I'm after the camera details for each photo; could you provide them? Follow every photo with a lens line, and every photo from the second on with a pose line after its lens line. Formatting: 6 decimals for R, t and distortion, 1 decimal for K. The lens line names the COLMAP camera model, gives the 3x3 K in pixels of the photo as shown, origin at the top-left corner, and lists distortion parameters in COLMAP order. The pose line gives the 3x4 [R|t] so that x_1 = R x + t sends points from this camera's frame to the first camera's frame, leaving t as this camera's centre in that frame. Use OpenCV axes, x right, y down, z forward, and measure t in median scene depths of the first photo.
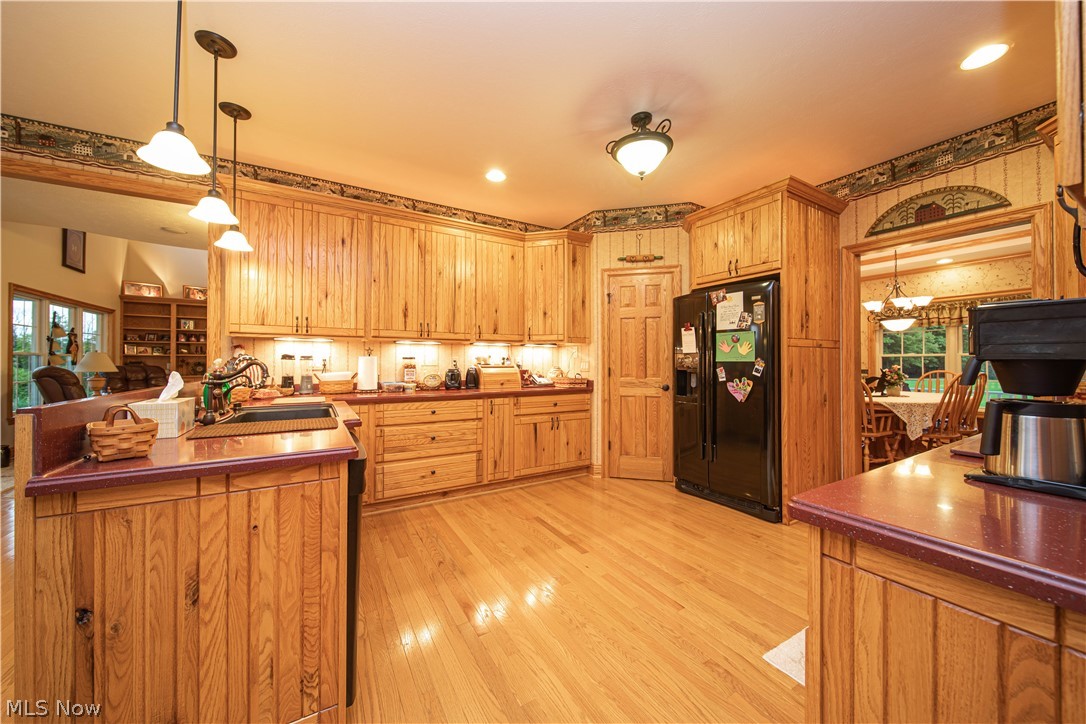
lens RADIAL K [[384.6, 0, 548.9], [0, 384.6, 359.5], [0, 0, 1]] dist [0.000267, 0.000150]
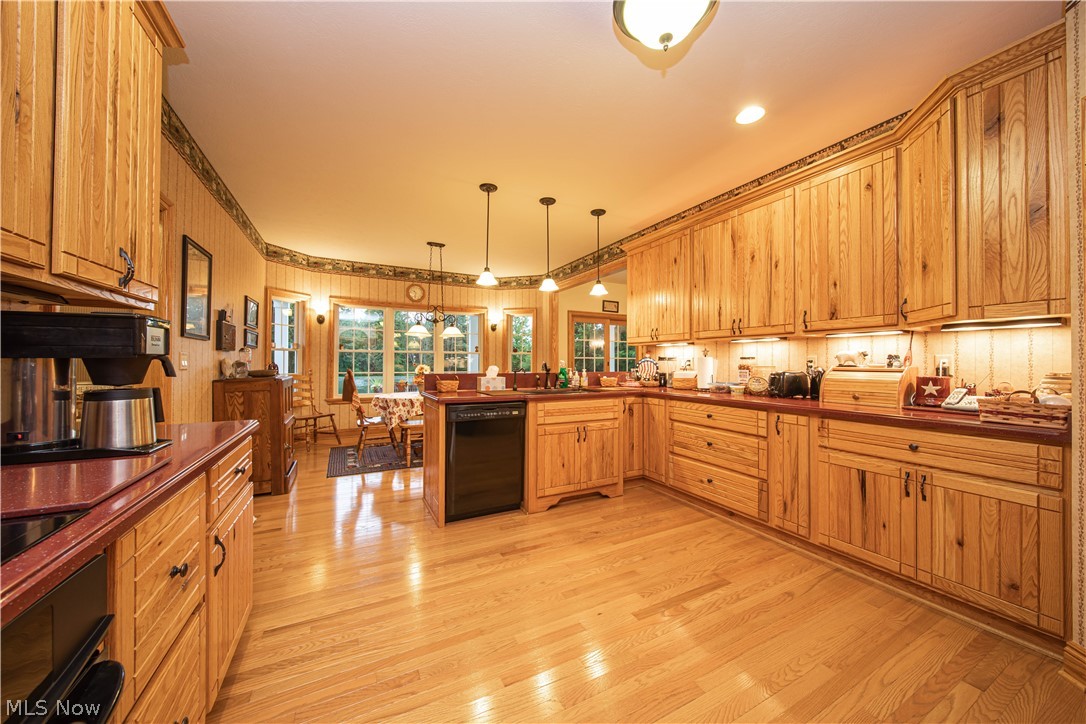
lens RADIAL K [[384.6, 0, 549.4], [0, 384.6, 360.9], [0, 0, 1]] dist [0.000267, 0.000150]
pose [[-0.067271, -0.004782, -0.997723, 0.604850], [0.004770, 0.999976, -0.005114, 0.005195], [0.997723, -0.005103, -0.067247, 0.625053]]
